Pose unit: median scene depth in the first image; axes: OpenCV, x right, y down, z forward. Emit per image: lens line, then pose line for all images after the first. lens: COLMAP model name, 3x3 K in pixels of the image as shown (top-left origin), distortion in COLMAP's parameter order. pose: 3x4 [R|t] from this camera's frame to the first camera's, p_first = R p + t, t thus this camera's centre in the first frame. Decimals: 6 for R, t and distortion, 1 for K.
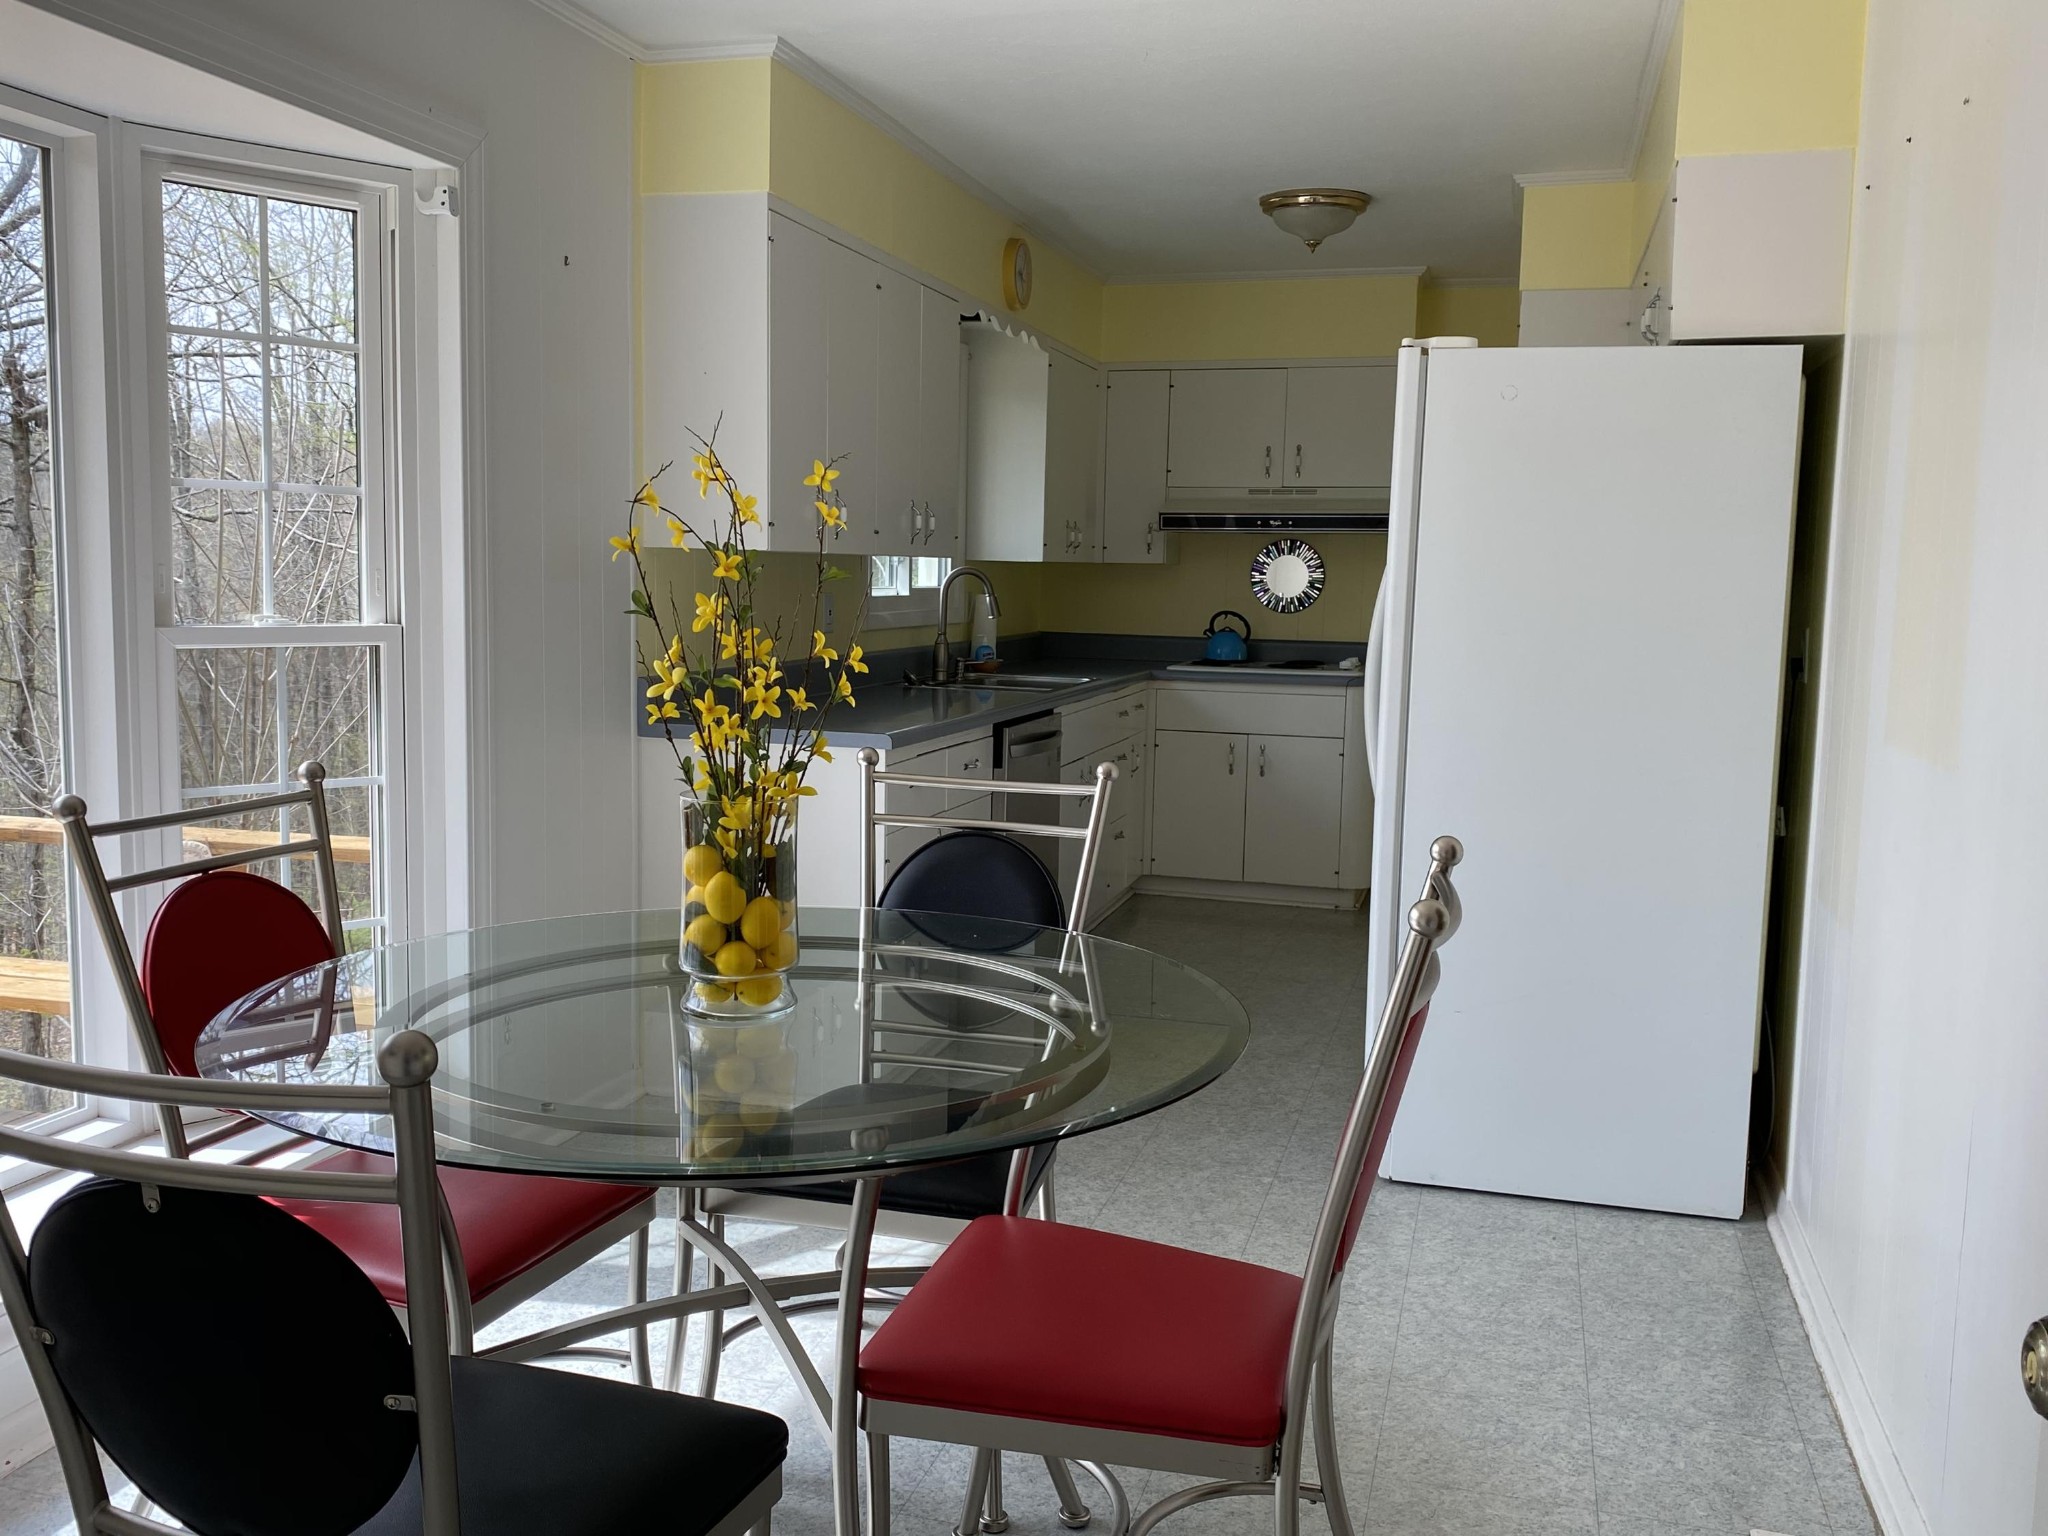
lens RADIAL K [[1767.3, 0, 1002.9], [0, 1767.3, 780.4], [0, 0, 1]] dist [0.095084, -0.072543]
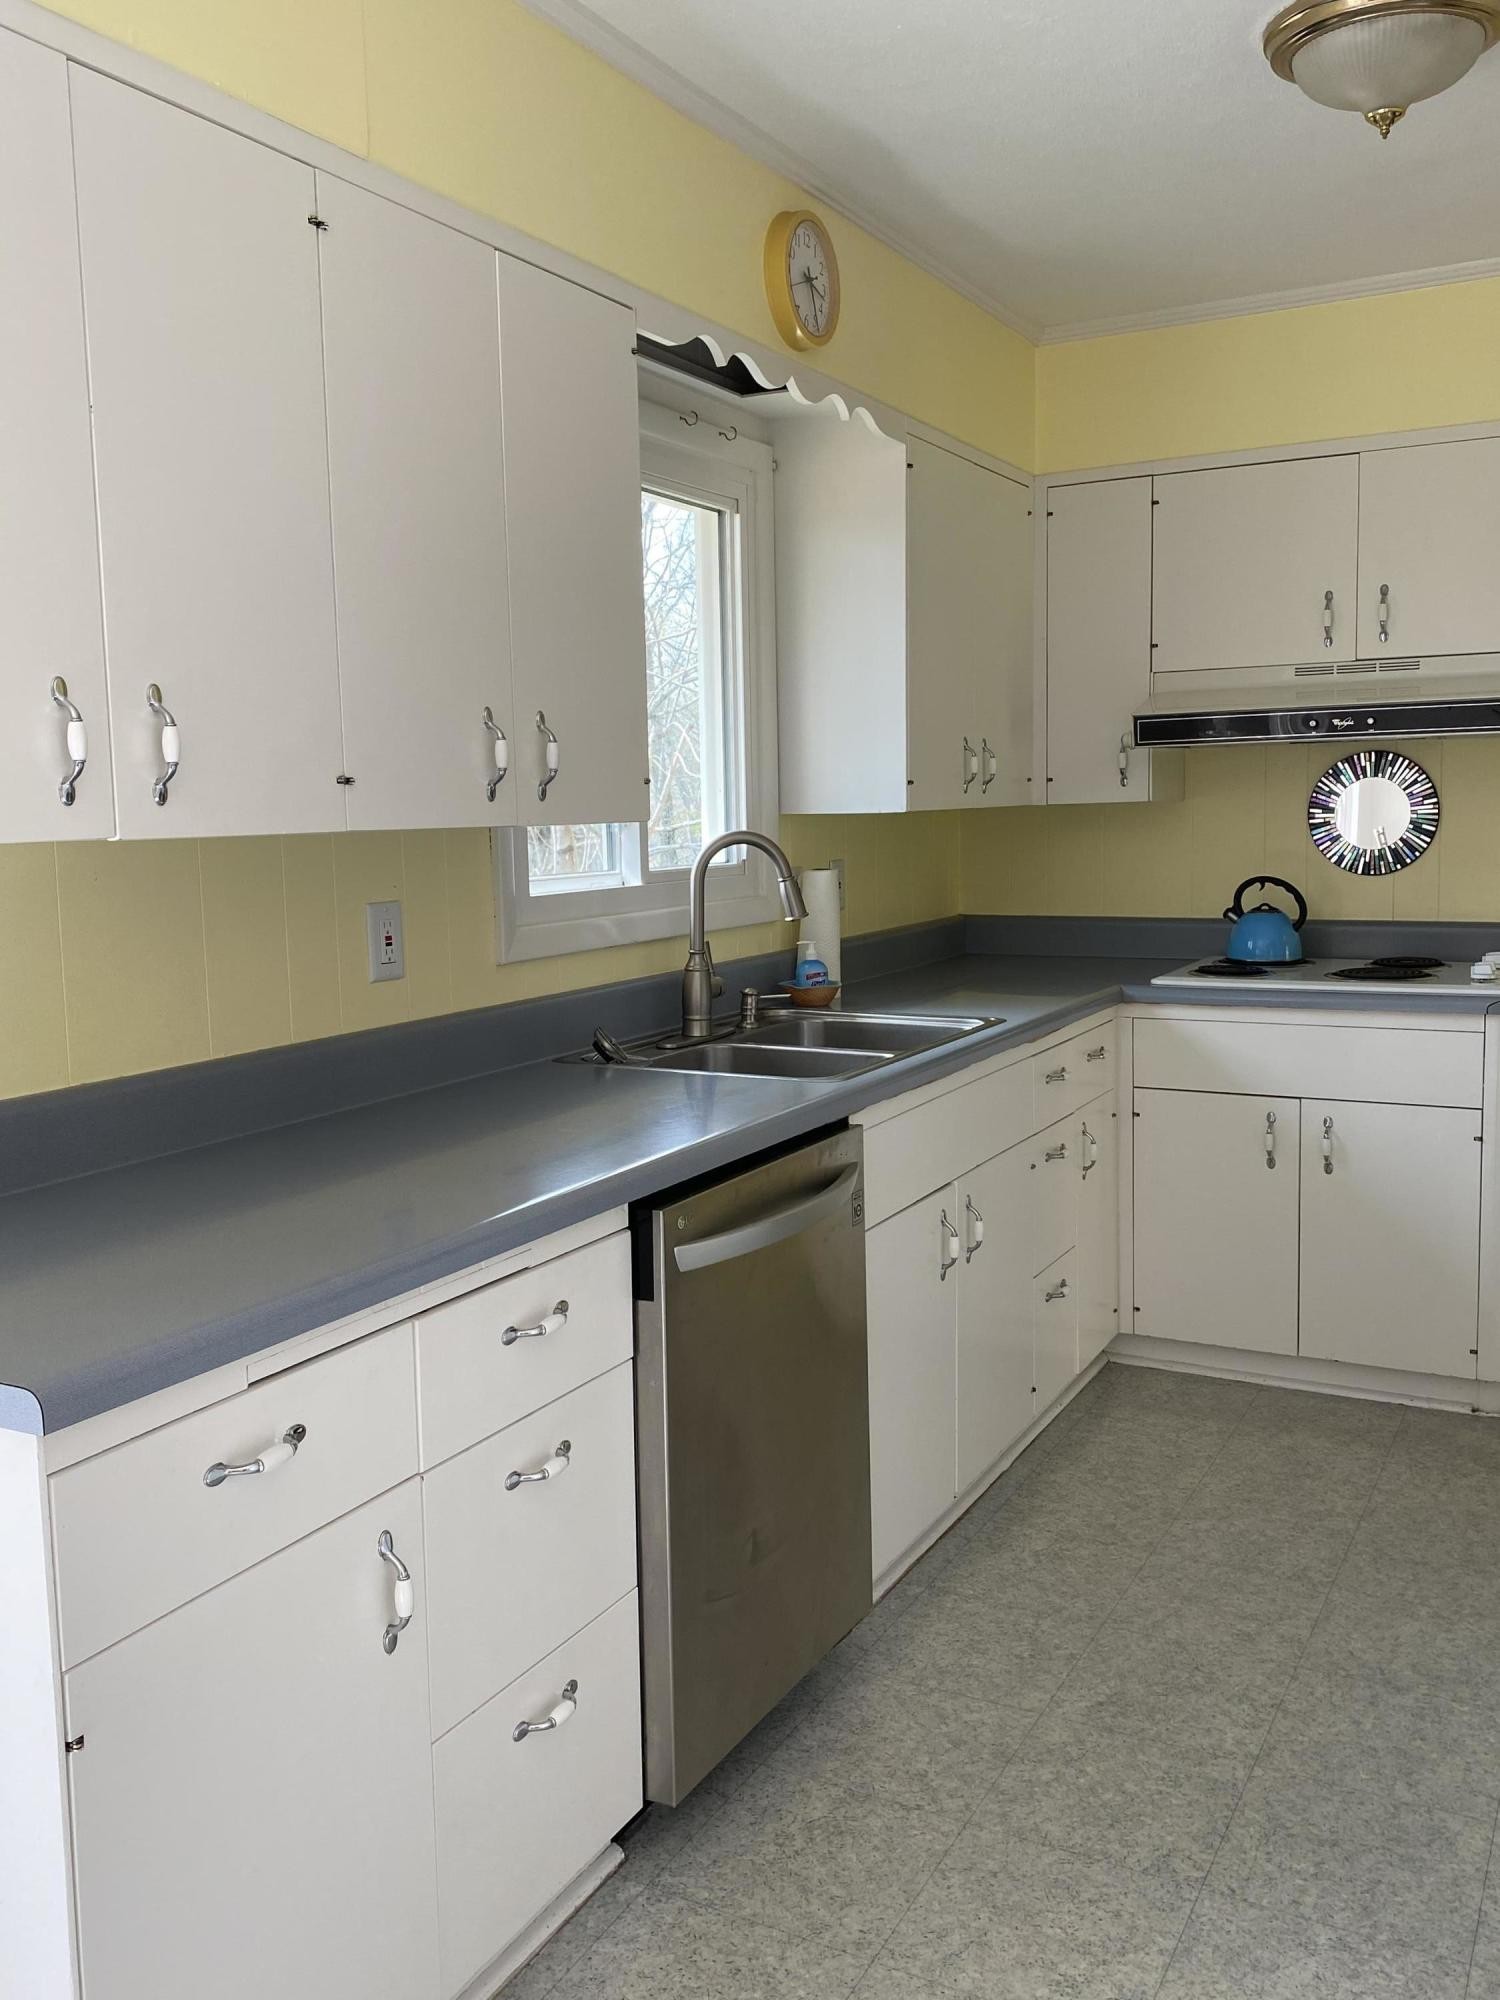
lens RADIAL K [[1725.9, 0, 763.6], [0, 1725.9, 990.4], [0, 0, 1]] dist [0.095084, -0.072543]
pose [[0.979258, -0.020922, -0.201533, 0.082154], [0.018923, 0.999751, -0.011843, -0.056000], [0.201730, 0.007784, 0.979410, 0.412424]]
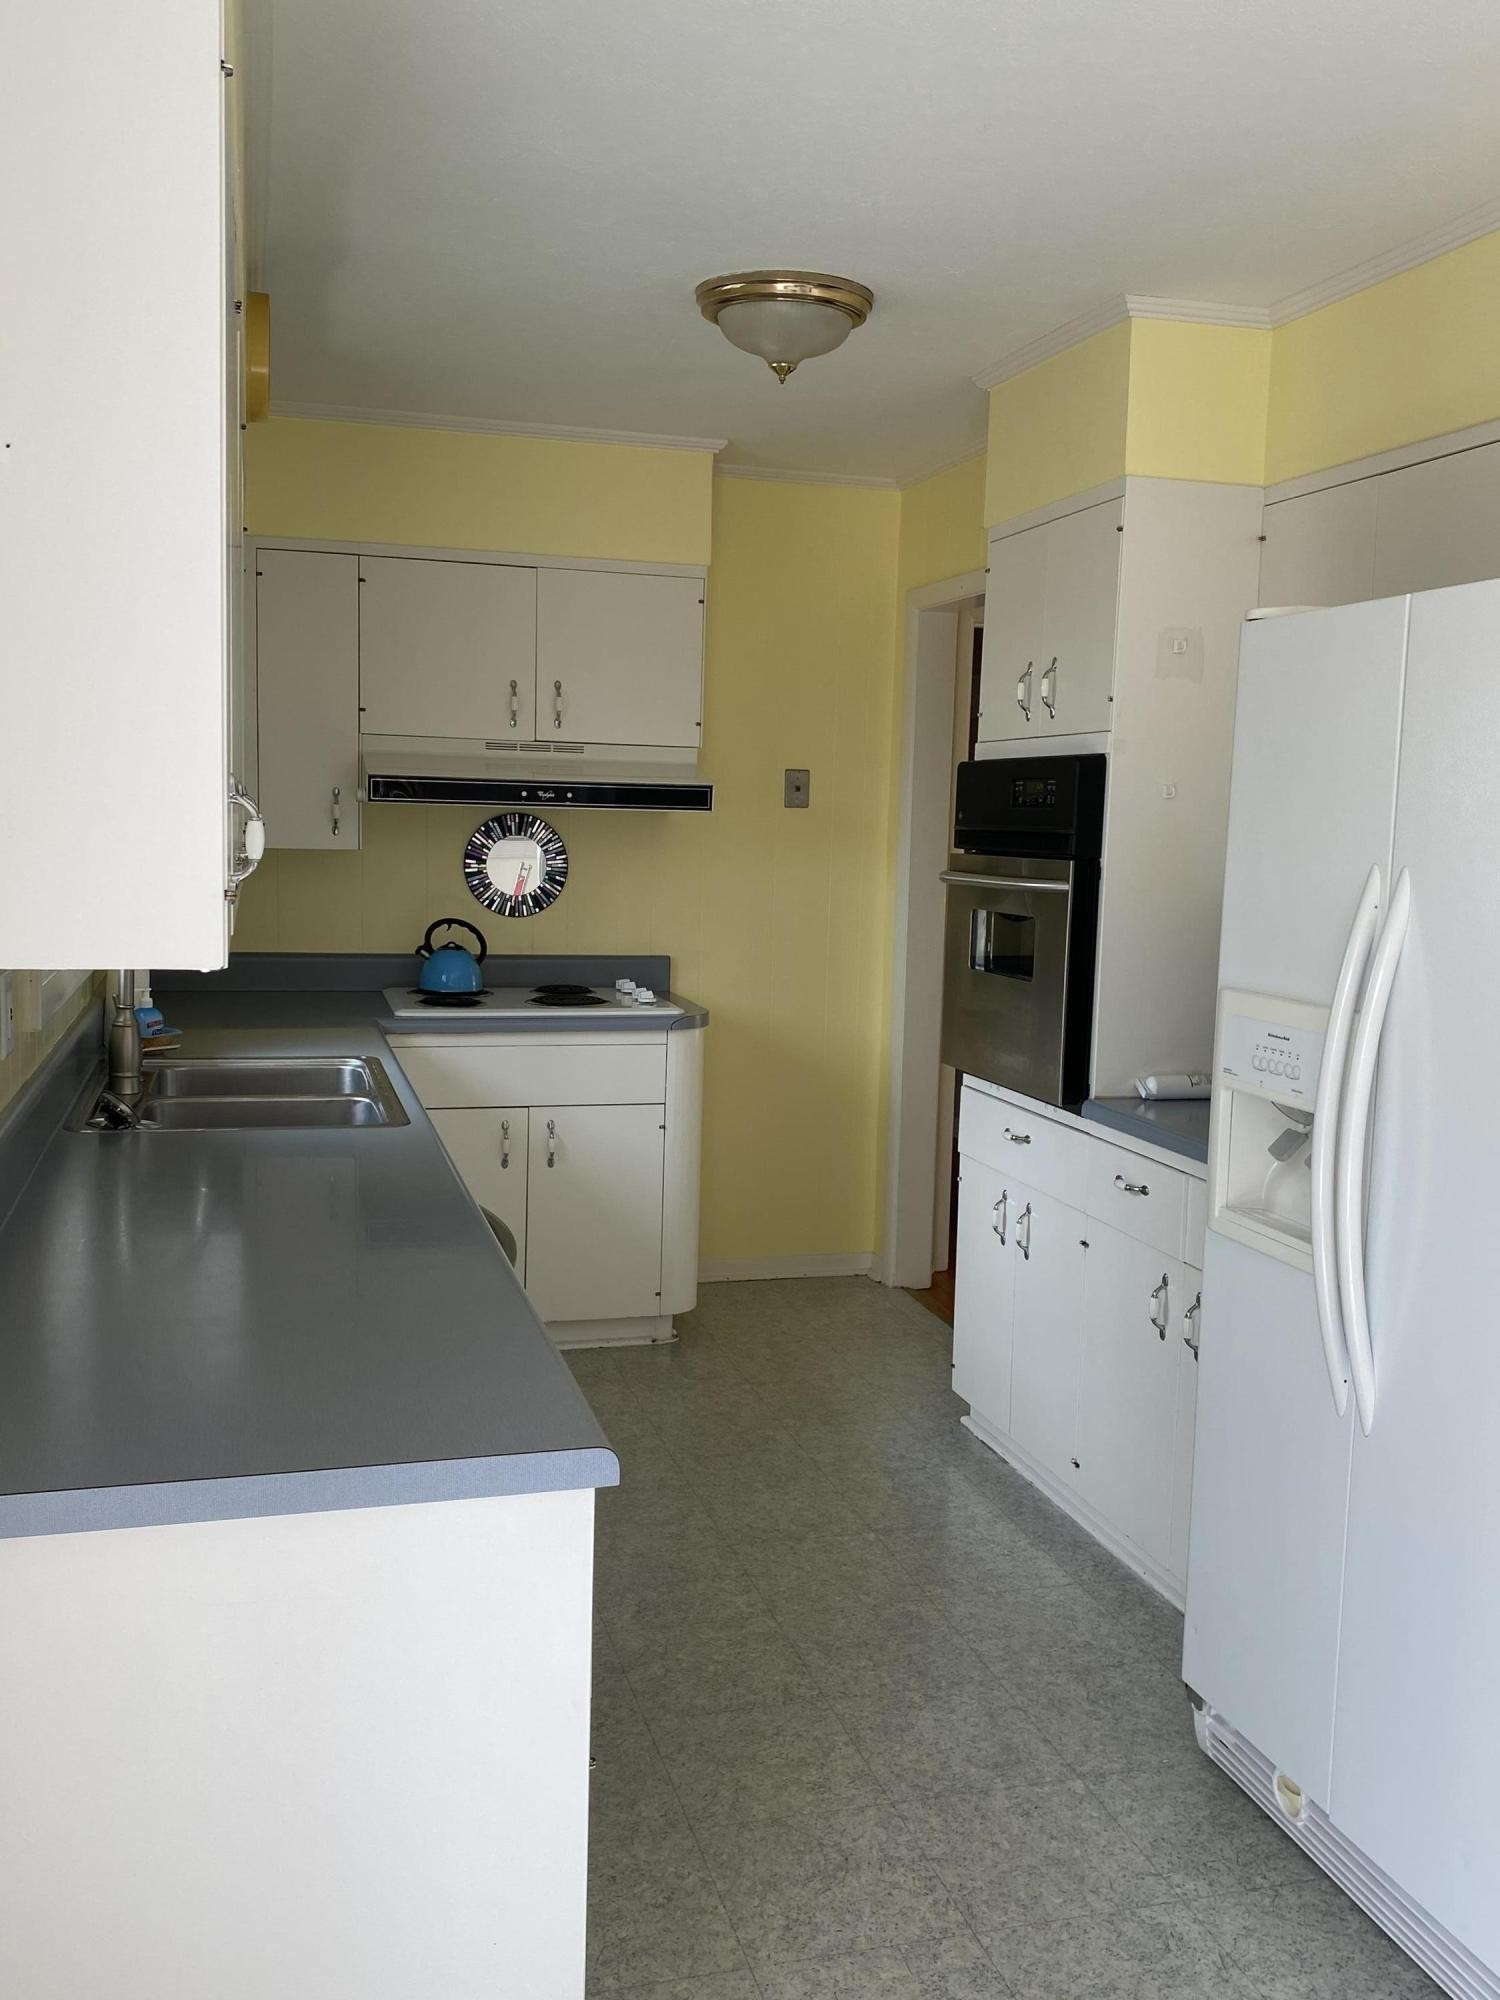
lens RADIAL K [[1725.9, 0, 704.0], [0, 1725.9, 1012.4], [0, 0, 1]] dist [0.095084, -0.072543]
pose [[0.854981, -0.061713, 0.514975, -0.139171], [0.055178, 0.998084, 0.027999, -0.075587], [-0.515716, 0.004477, 0.856748, 0.393483]]
